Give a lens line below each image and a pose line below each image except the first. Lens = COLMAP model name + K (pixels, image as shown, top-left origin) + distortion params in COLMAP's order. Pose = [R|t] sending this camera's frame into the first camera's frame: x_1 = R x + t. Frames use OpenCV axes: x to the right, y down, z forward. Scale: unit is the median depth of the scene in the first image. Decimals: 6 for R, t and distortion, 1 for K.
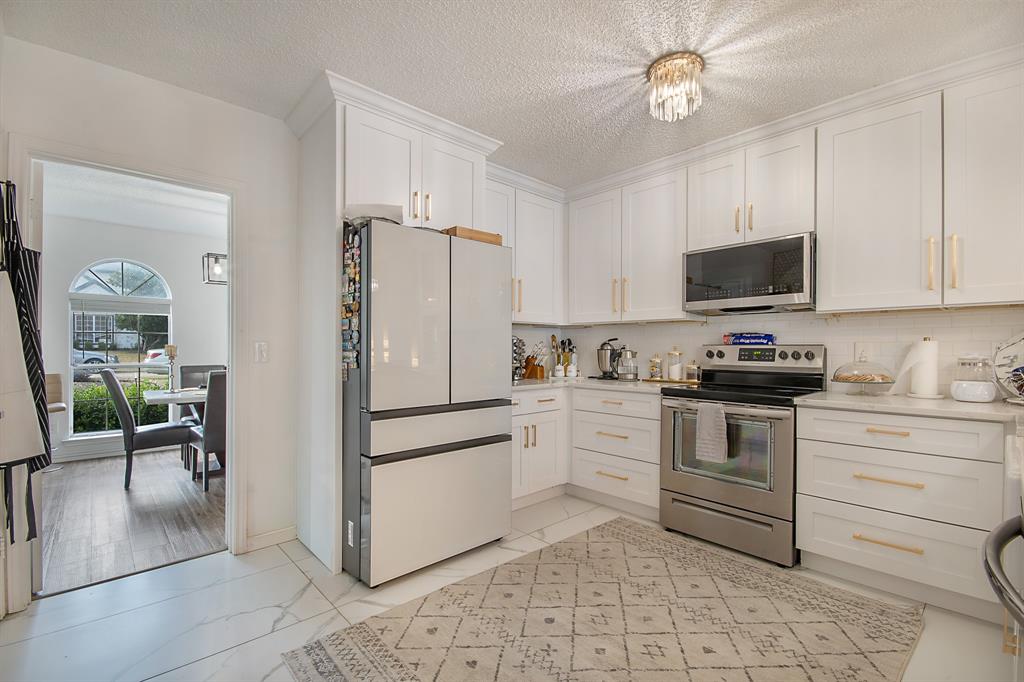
lens RADIAL K [[458.1, 0, 513.2], [0, 458.1, 345.1], [0, 0, 1]] dist [0.002306, -0.000590]
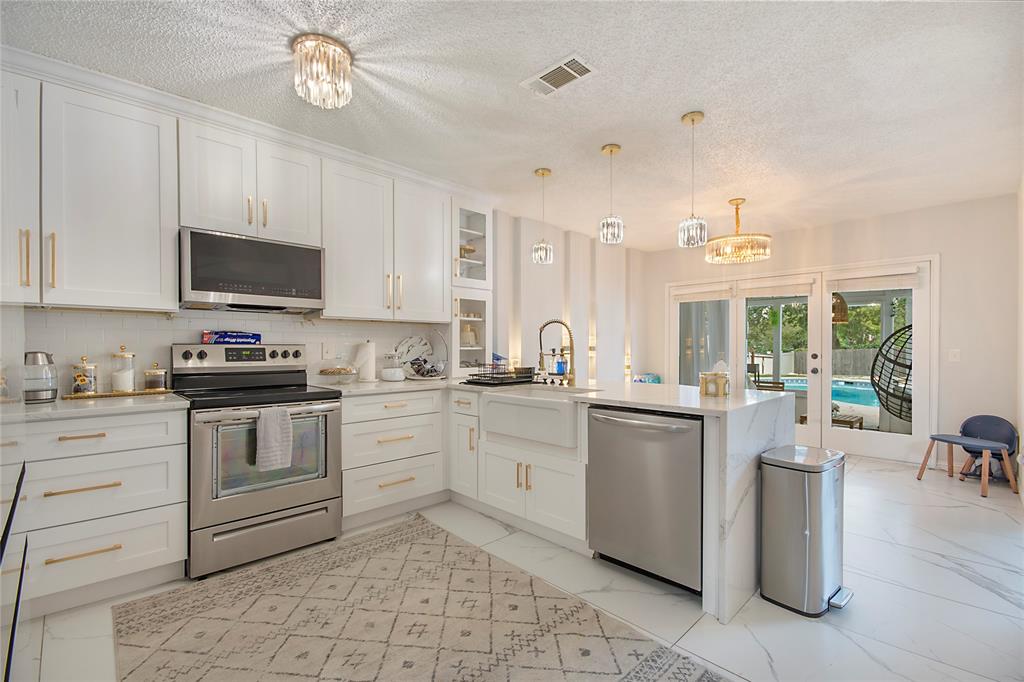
lens RADIAL K [[458.1, 0, 512.7], [0, 458.1, 347.2], [0, 0, 1]] dist [0.002306, -0.000590]
pose [[-0.028902, -0.003175, 0.999577, -0.479125], [-0.008281, 0.999961, 0.002937, -0.002063], [-0.999548, -0.008192, -0.028927, 0.501276]]
